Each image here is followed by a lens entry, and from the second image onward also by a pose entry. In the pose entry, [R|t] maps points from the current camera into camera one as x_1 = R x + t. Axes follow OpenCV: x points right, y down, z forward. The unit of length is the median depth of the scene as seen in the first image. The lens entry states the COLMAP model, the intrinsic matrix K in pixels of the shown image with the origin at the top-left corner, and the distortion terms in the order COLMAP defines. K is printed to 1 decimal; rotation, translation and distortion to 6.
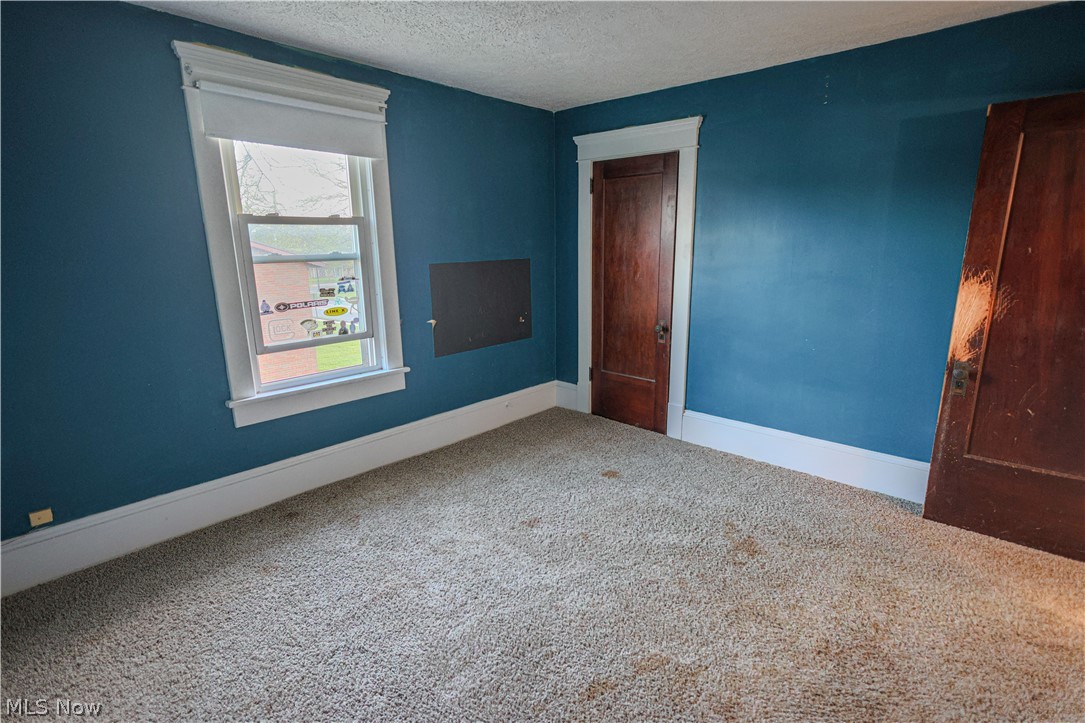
lens RADIAL K [[530.1, 0, 542.5], [0, 530.1, 361.5], [0, 0, 1]] dist [0.003261, 0.000482]
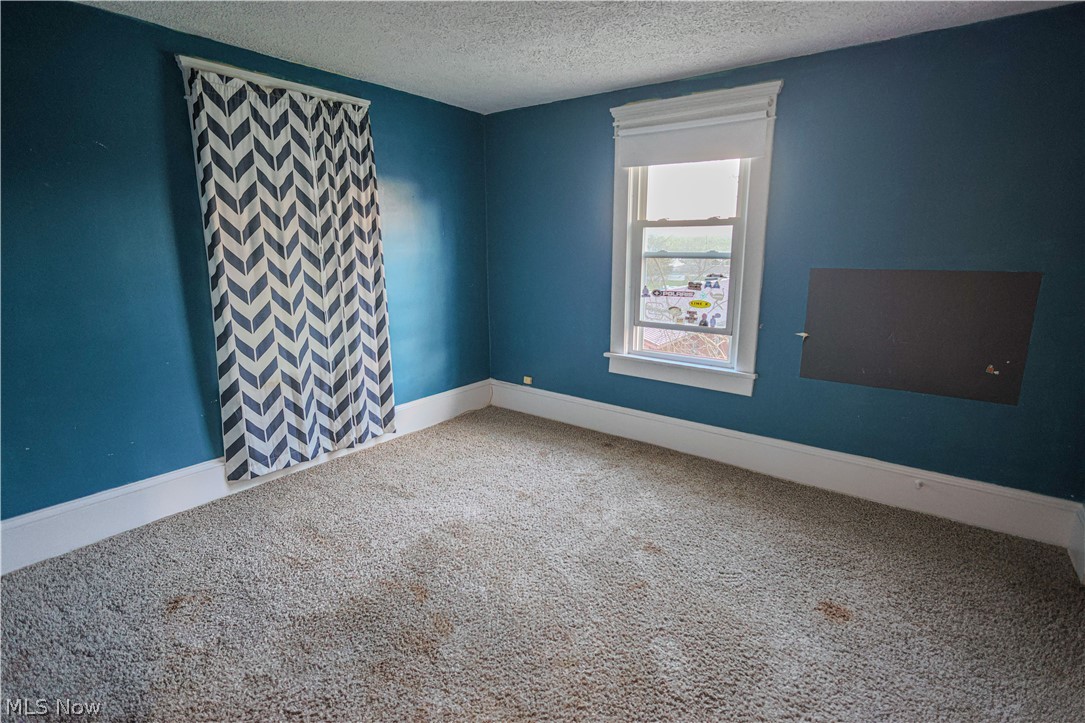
lens RADIAL K [[530.1, 0, 542.5], [0, 530.1, 361.5], [0, 0, 1]] dist [0.003261, 0.000482]
pose [[0.096799, 0.225010, -0.969536, 0.686933], [-0.224776, 0.953887, 0.198936, -0.127430], [0.969590, 0.198672, 0.142913, 0.549499]]
